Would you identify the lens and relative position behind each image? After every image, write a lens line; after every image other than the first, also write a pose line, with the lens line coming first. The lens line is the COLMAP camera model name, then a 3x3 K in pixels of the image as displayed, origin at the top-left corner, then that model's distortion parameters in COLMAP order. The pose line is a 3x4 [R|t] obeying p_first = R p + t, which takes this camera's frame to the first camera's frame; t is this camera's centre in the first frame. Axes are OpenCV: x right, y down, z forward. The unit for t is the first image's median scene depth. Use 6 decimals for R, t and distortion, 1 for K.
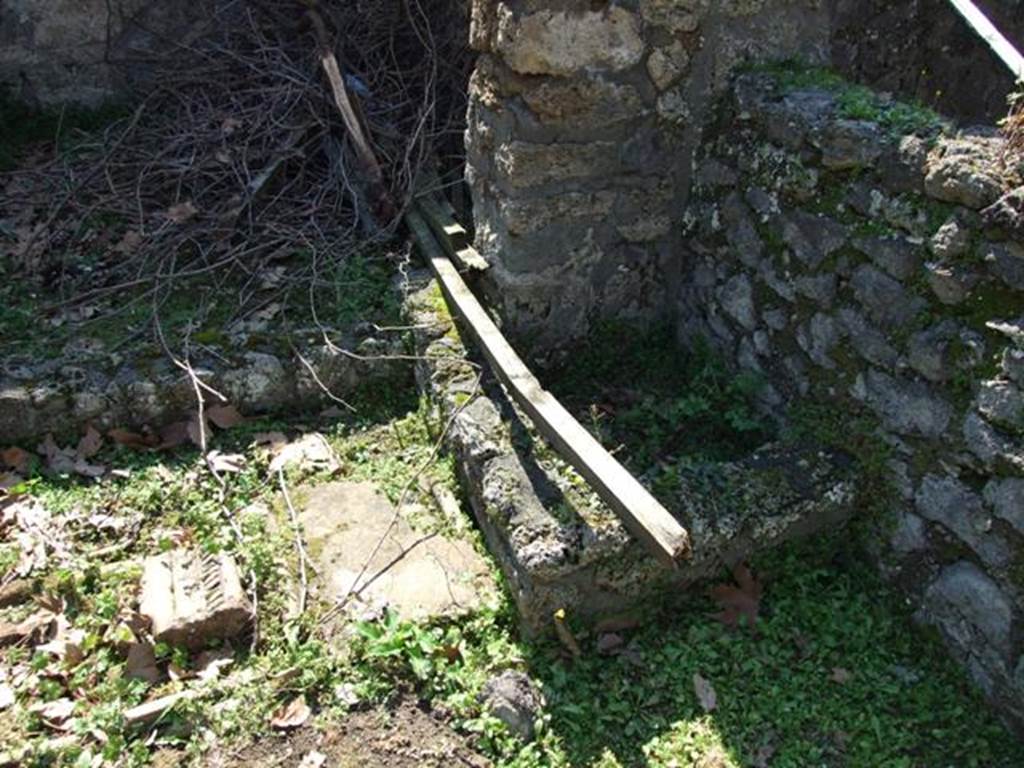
lens RADIAL K [[831.9, 0, 519.9], [0, 831.9, 377.8], [0, 0, 1]] dist [-0.047794, 0.031256]
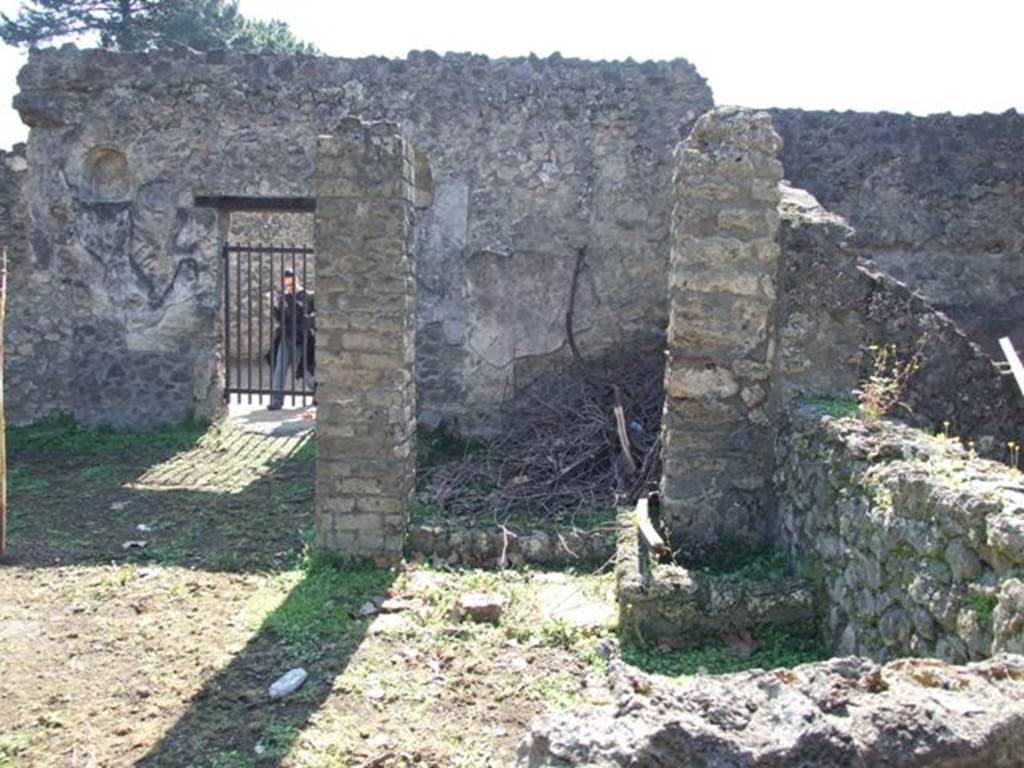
lens RADIAL K [[831.9, 0, 510.9], [0, 831.9, 384.2], [0, 0, 1]] dist [-0.047794, 0.031256]
pose [[0.903935, 0.006700, -0.427617, 0.492461], [-0.196723, 0.894331, -0.401837, 0.494629], [0.379738, 0.447356, 0.809735, -0.816472]]
